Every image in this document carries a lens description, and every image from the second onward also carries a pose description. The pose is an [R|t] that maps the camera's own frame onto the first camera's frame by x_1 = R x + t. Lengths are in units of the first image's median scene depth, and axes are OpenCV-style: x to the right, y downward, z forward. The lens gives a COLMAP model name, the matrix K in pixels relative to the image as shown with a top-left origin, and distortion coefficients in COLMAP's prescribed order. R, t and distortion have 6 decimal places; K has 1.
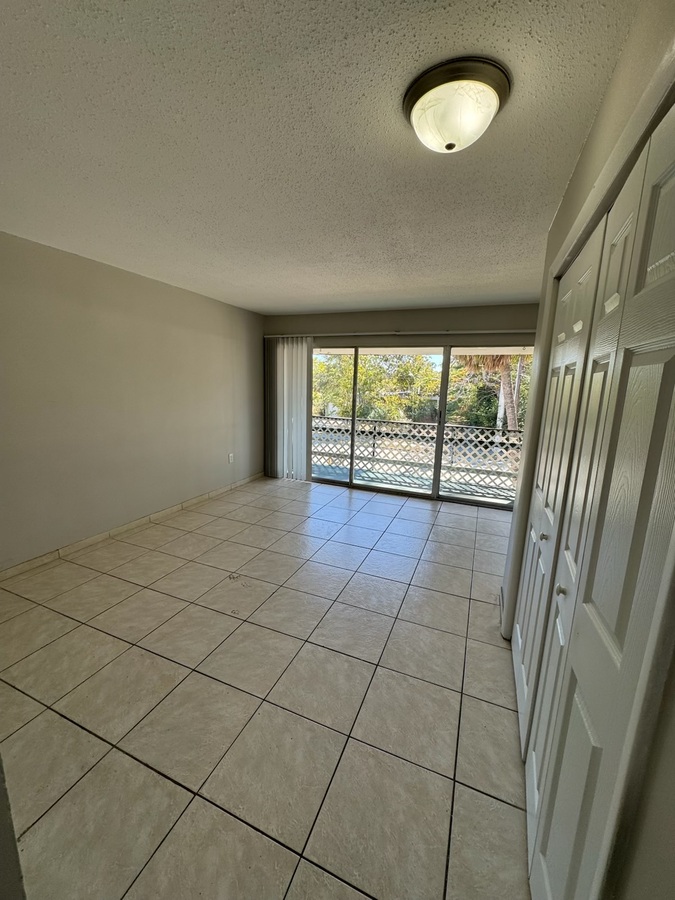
lens RADIAL K [[358.7, 0, 336.3], [0, 358.7, 449.7], [0, 0, 1]] dist [-0.002563, 0.000222]
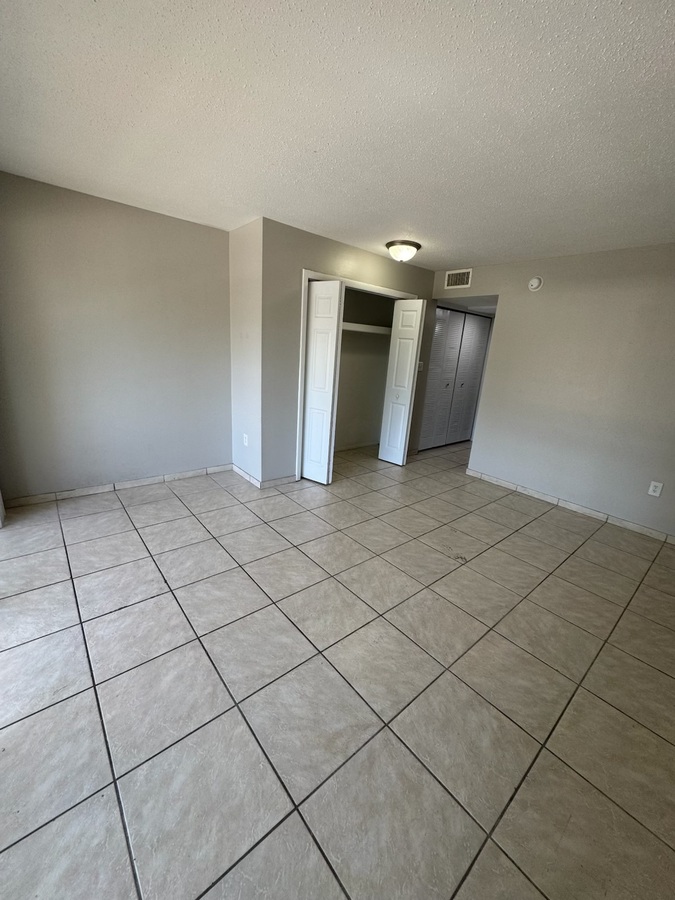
lens RADIAL K [[358.7, 0, 336.3], [0, 358.7, 449.7], [0, 0, 1]] dist [-0.002563, 0.000222]
pose [[-0.885512, -0.217504, 0.410561, -0.336414], [-0.012674, 0.894635, 0.446617, -0.350675], [-0.464444, 0.390281, -0.794967, 1.903393]]
